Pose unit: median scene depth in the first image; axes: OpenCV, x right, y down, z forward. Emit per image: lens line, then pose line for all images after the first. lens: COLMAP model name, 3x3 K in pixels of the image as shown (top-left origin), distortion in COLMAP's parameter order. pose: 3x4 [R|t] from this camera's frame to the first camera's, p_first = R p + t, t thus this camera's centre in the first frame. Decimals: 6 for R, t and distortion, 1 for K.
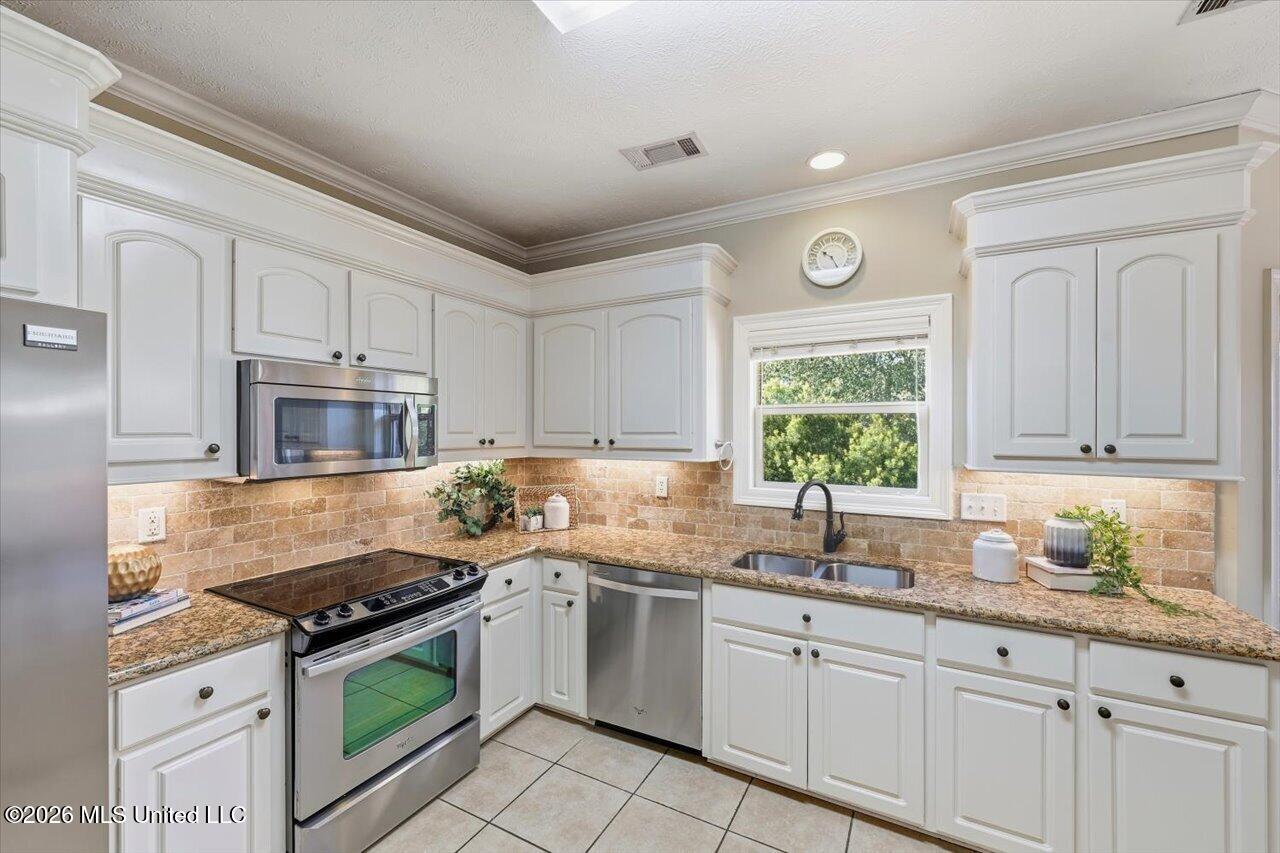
lens RADIAL K [[517.5, 0, 640.2], [0, 517.5, 431.4], [0, 0, 1]] dist [0.000694, -0.000853]
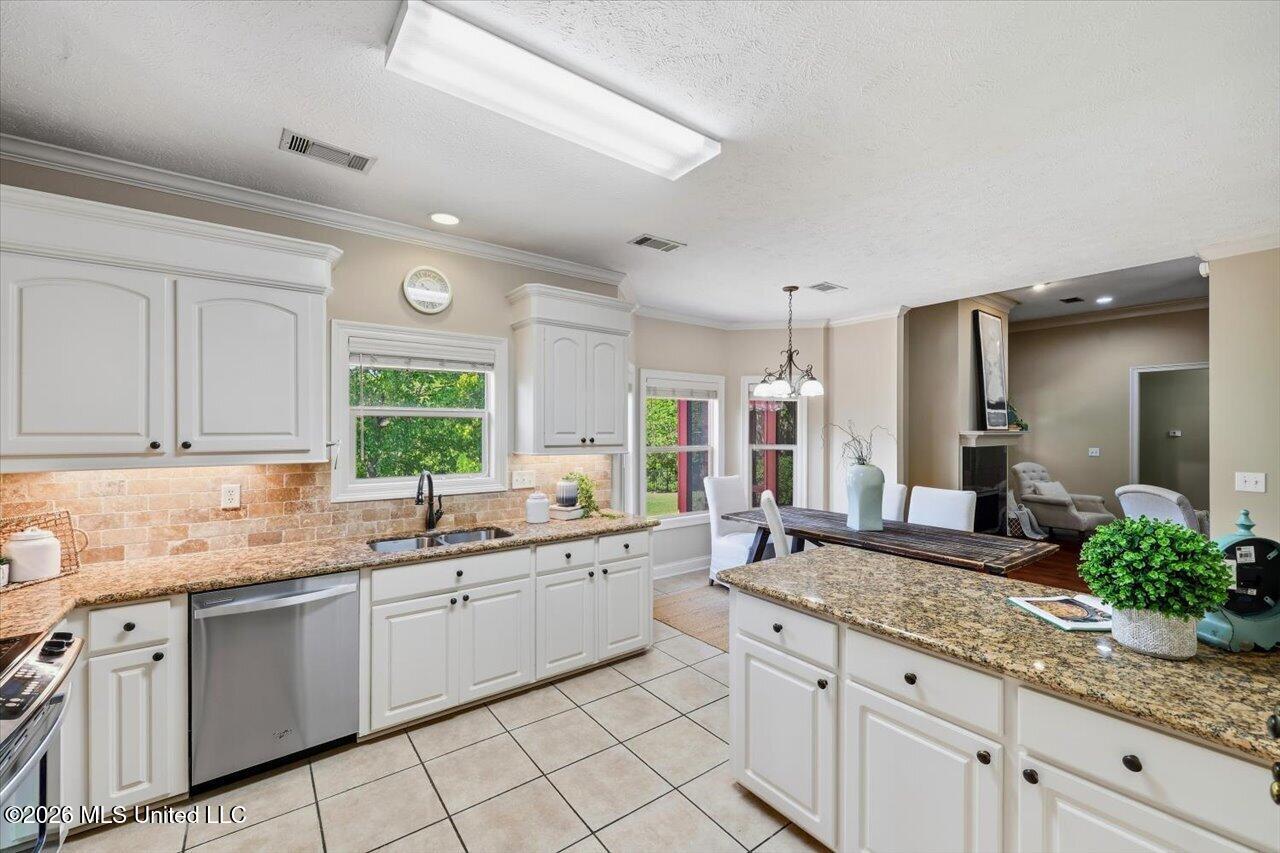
lens RADIAL K [[517.5, 0, 636.9], [0, 517.5, 431.2], [0, 0, 1]] dist [0.000694, -0.000853]
pose [[0.414376, -0.002298, 0.910103, -0.566359], [0.001839, 0.999997, 0.001688, -0.001550], [-0.910104, 0.000974, 0.414378, 0.037744]]
